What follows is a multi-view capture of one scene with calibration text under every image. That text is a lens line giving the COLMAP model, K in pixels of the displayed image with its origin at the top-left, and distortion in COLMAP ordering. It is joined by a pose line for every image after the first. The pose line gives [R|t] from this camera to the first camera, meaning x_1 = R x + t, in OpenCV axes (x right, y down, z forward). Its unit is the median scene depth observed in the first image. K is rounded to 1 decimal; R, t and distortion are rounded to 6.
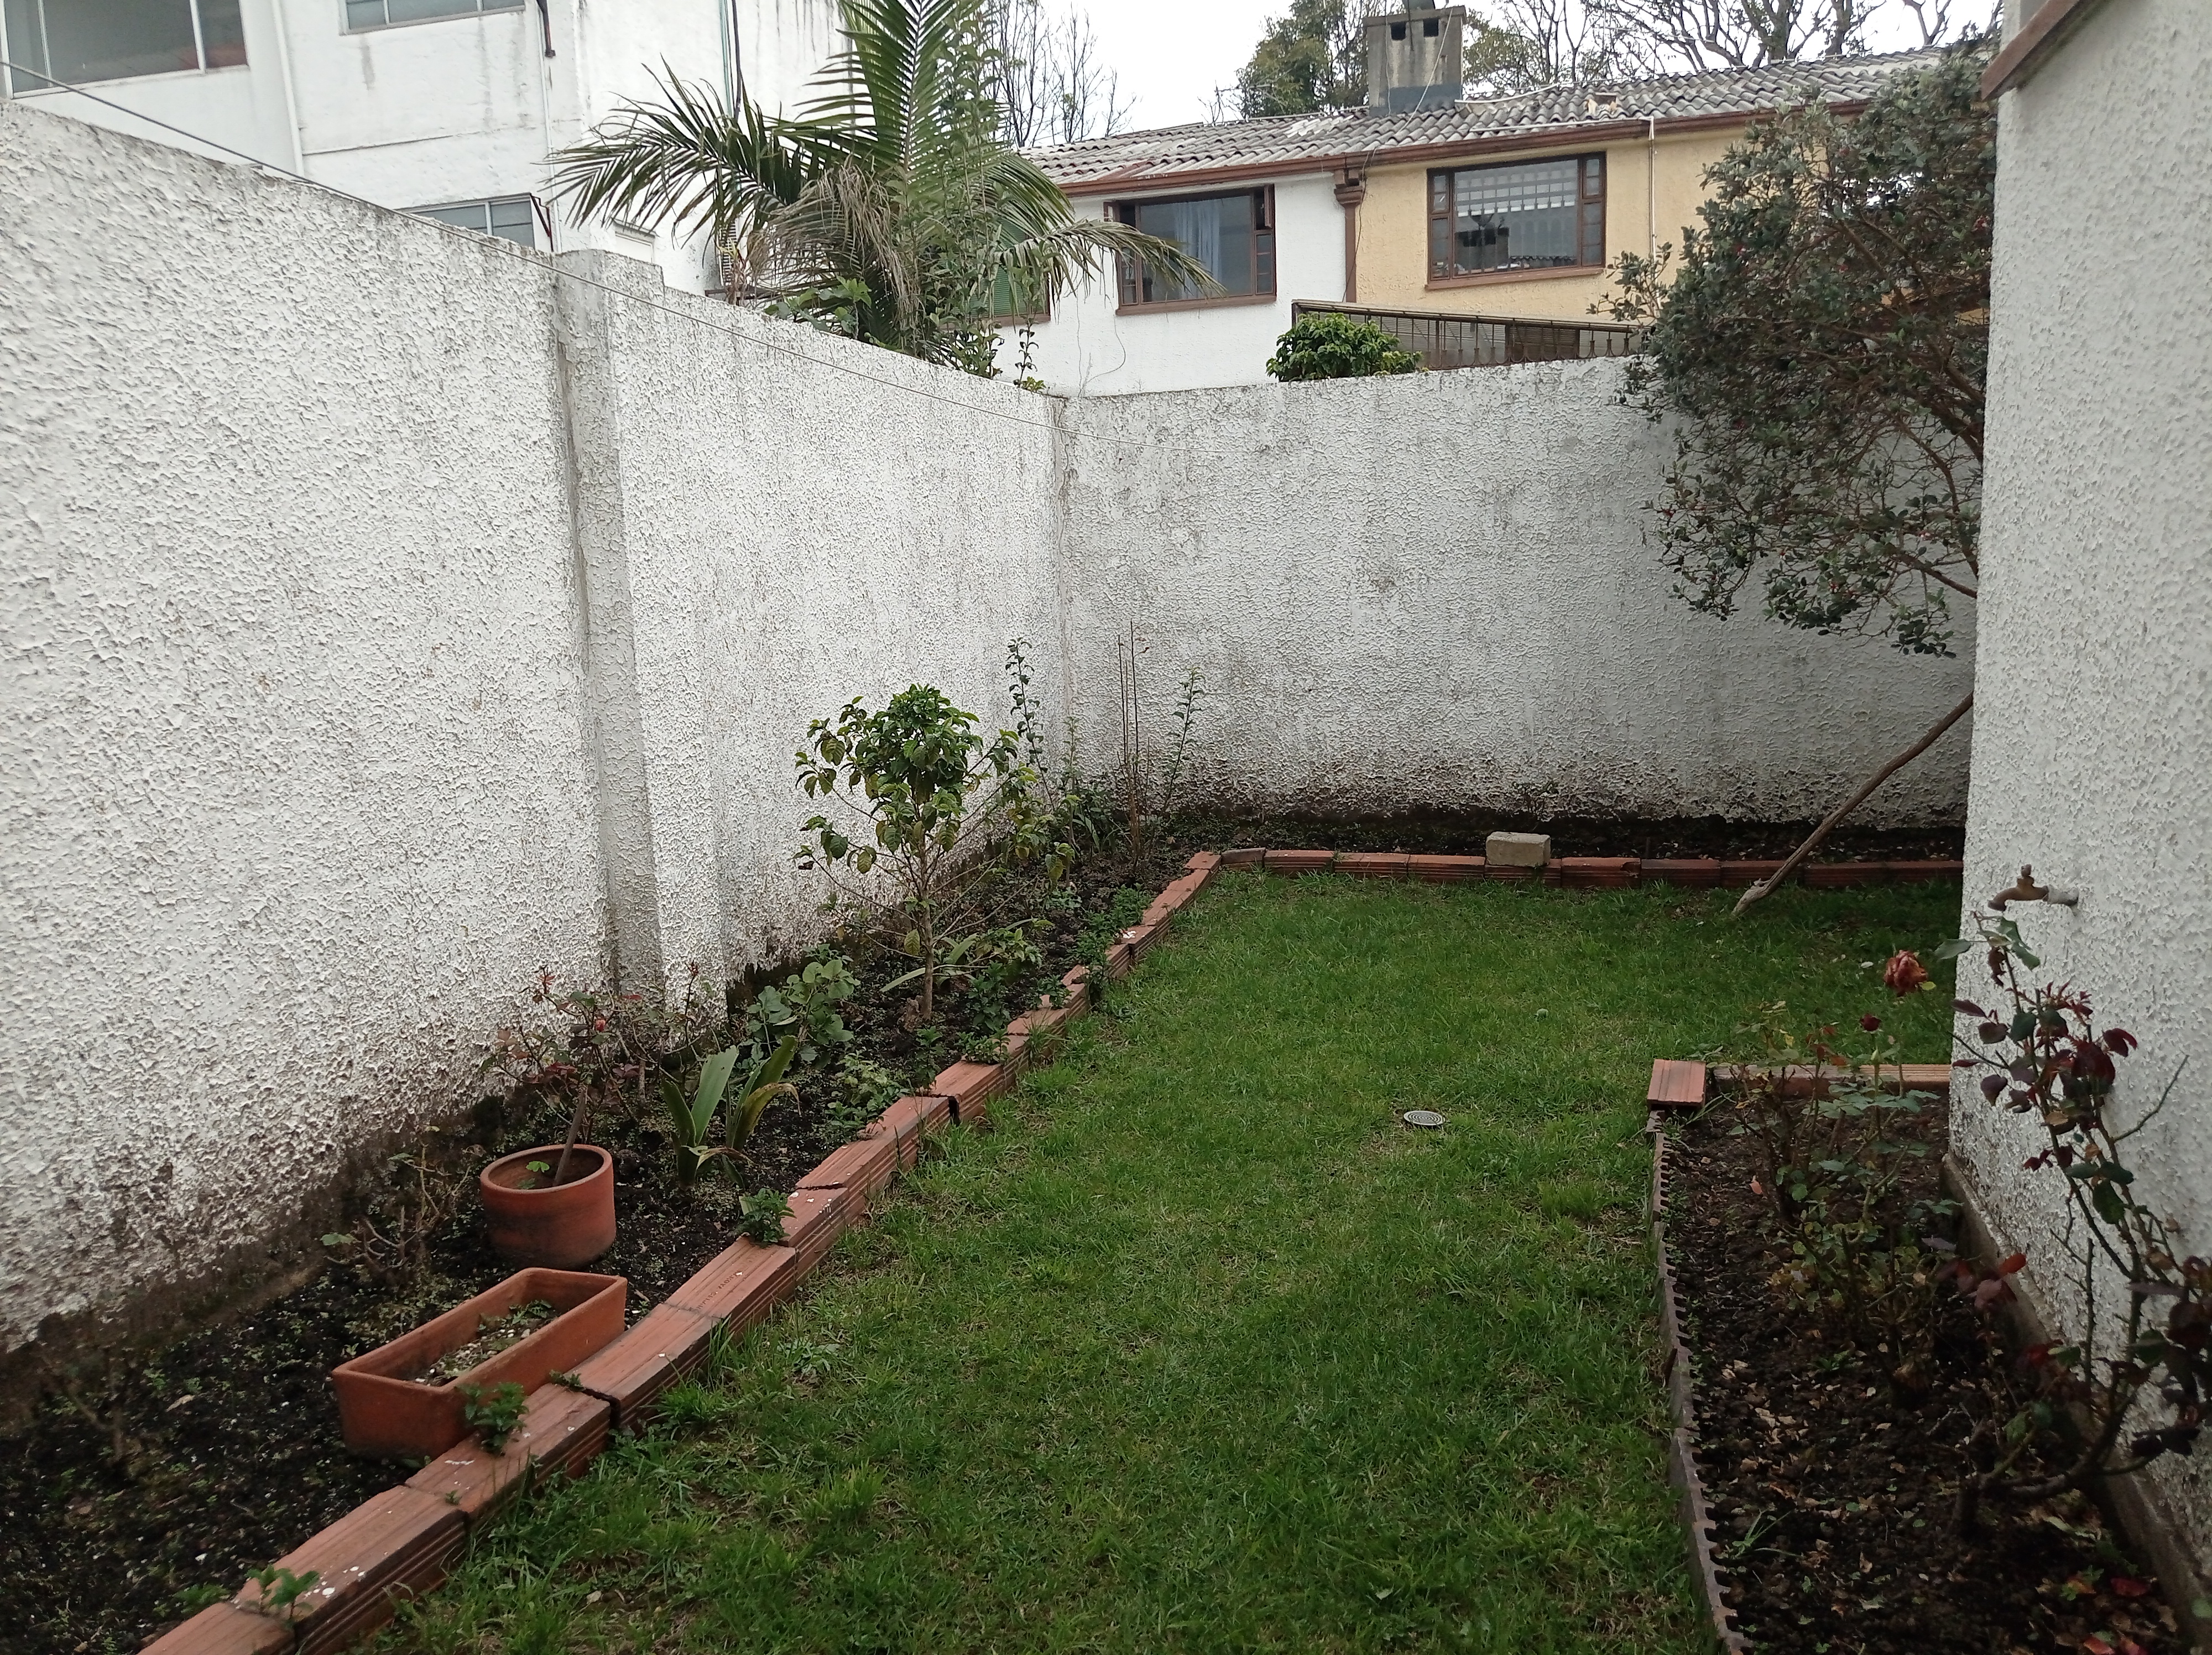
lens RADIAL K [[1684.1, 0, 1098.0], [0, 1684.1, 829.6], [0, 0, 1]] dist [0.113386, -0.178899]
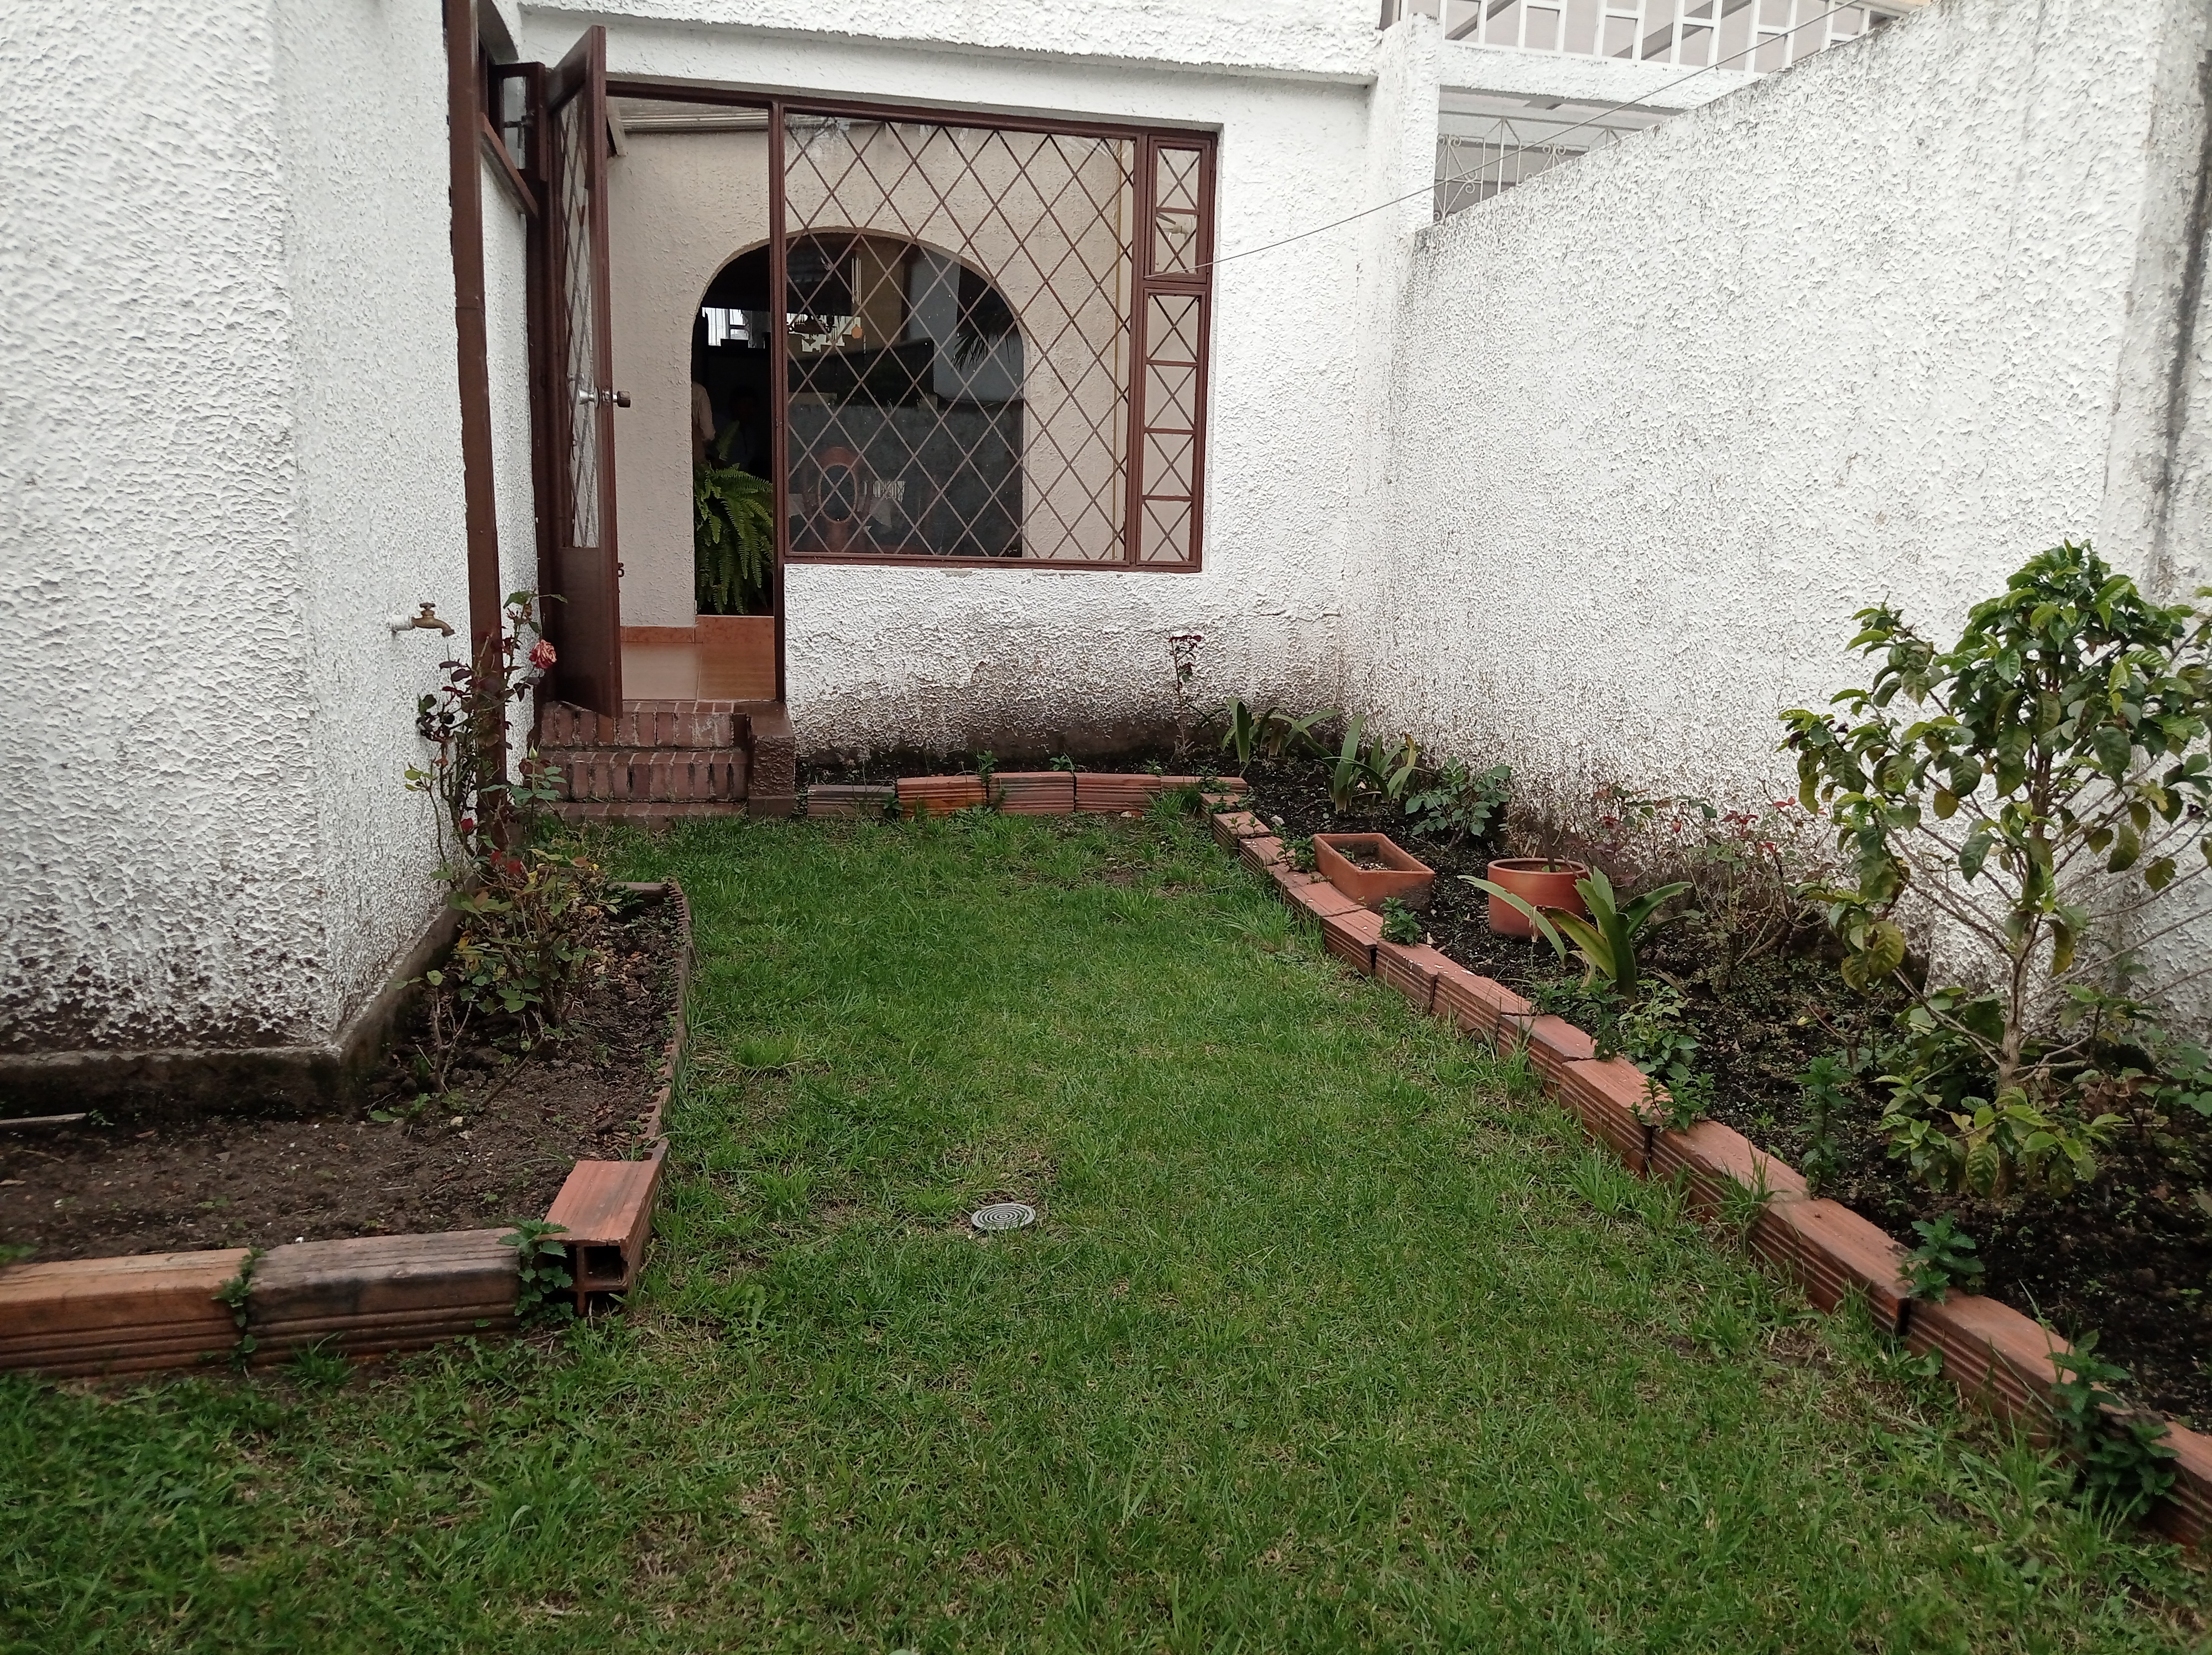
lens RADIAL K [[1684.1, 0, 1098.0], [0, 1684.1, 829.6], [0, 0, 1]] dist [0.113386, -0.178899]
pose [[-0.880102, 0.096957, -0.464780, 0.504070], [-0.062808, 0.946548, 0.316391, -0.190550], [0.470612, 0.307648, -0.826969, 1.691201]]
